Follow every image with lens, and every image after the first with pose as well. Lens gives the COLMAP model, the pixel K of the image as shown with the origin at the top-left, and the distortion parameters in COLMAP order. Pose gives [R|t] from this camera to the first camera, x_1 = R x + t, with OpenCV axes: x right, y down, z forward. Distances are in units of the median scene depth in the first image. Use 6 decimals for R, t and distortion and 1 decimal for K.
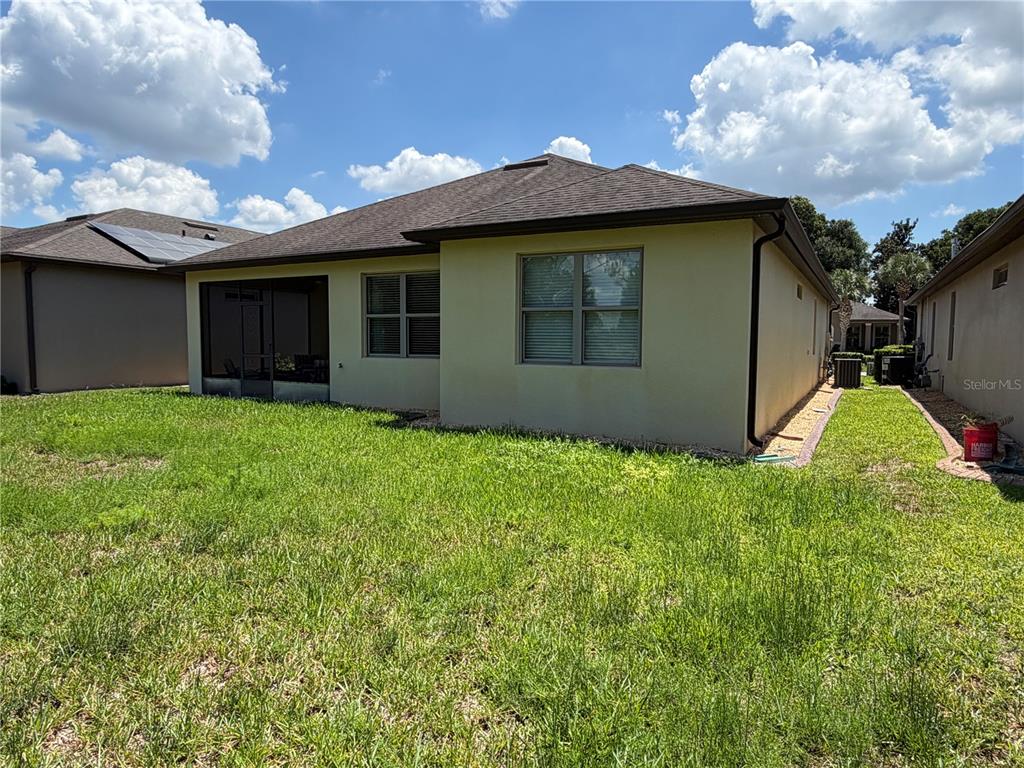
lens RADIAL K [[668.6, 0, 507.3], [0, 668.6, 388.0], [0, 0, 1]] dist [-0.001254, -0.000415]
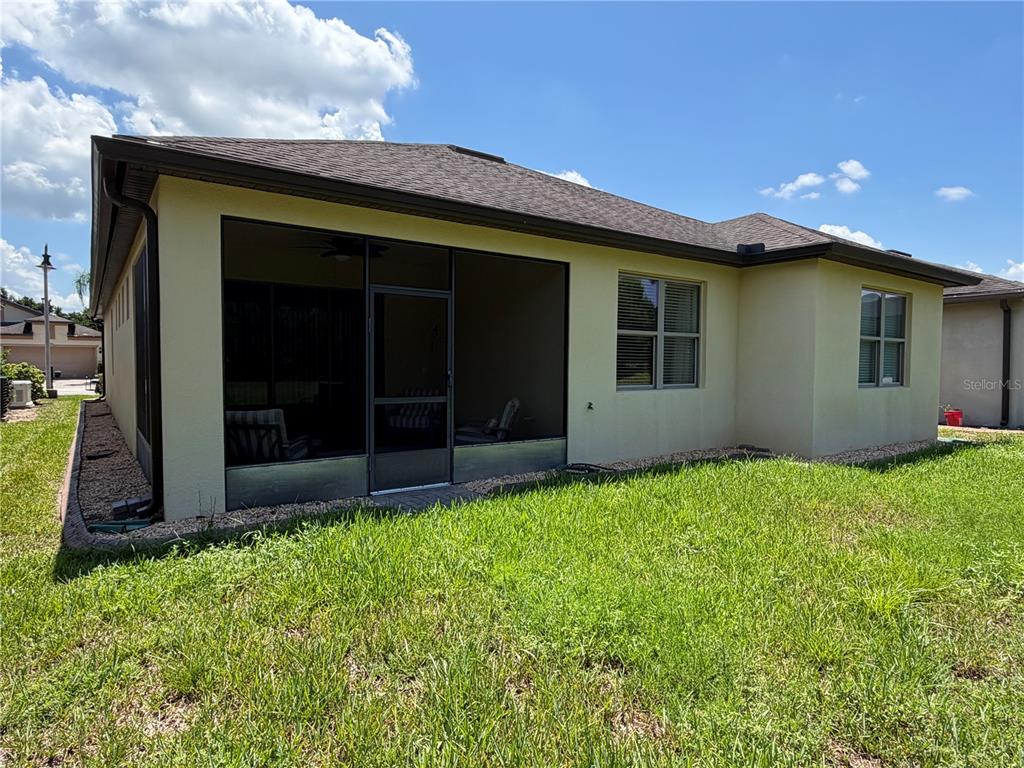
lens RADIAL K [[580.6, 0, 505.9], [0, 580.6, 389.5], [0, 0, 1]] dist [0.014978, -0.000909]
pose [[0.437017, -0.047459, 0.898200, -0.782758], [0.059509, 0.997945, 0.023775, -0.067446], [-0.897483, 0.043061, 0.438943, 0.818429]]
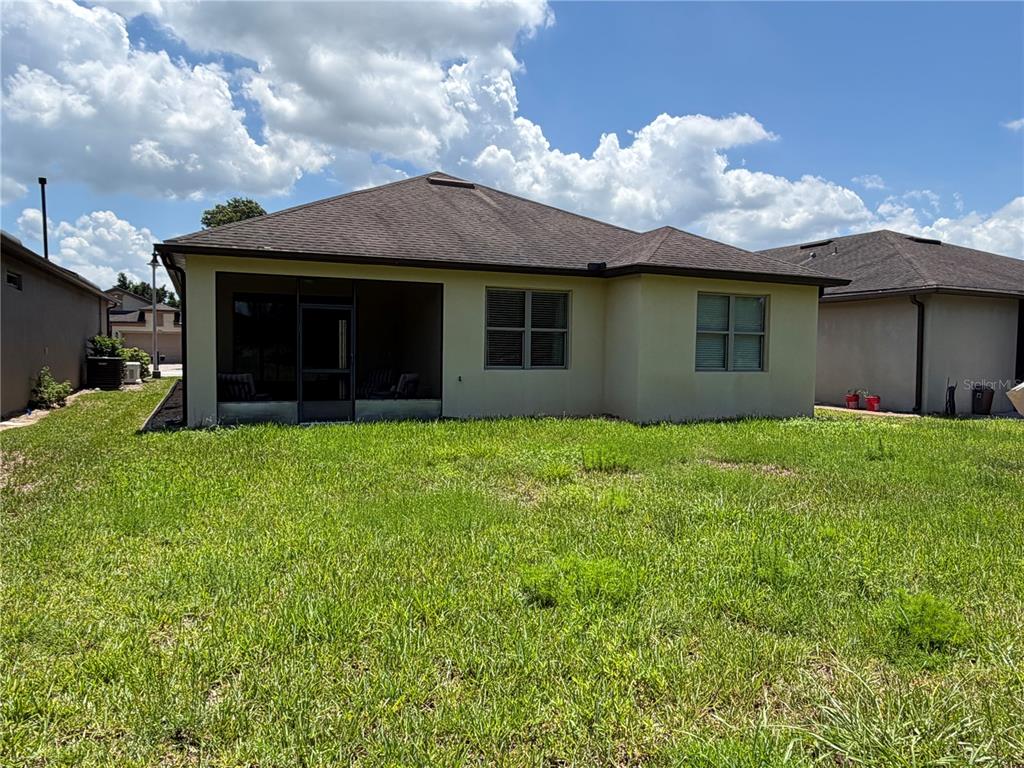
lens RADIAL K [[696.3, 0, 515.4], [0, 696.3, 378.2], [0, 0, 1]] dist [0.009689, -0.000858]
pose [[0.604426, -0.032352, 0.796004, -0.989815], [0.046160, 0.998919, 0.005549, -0.035971], [-0.795323, 0.033389, 0.605266, 0.327440]]
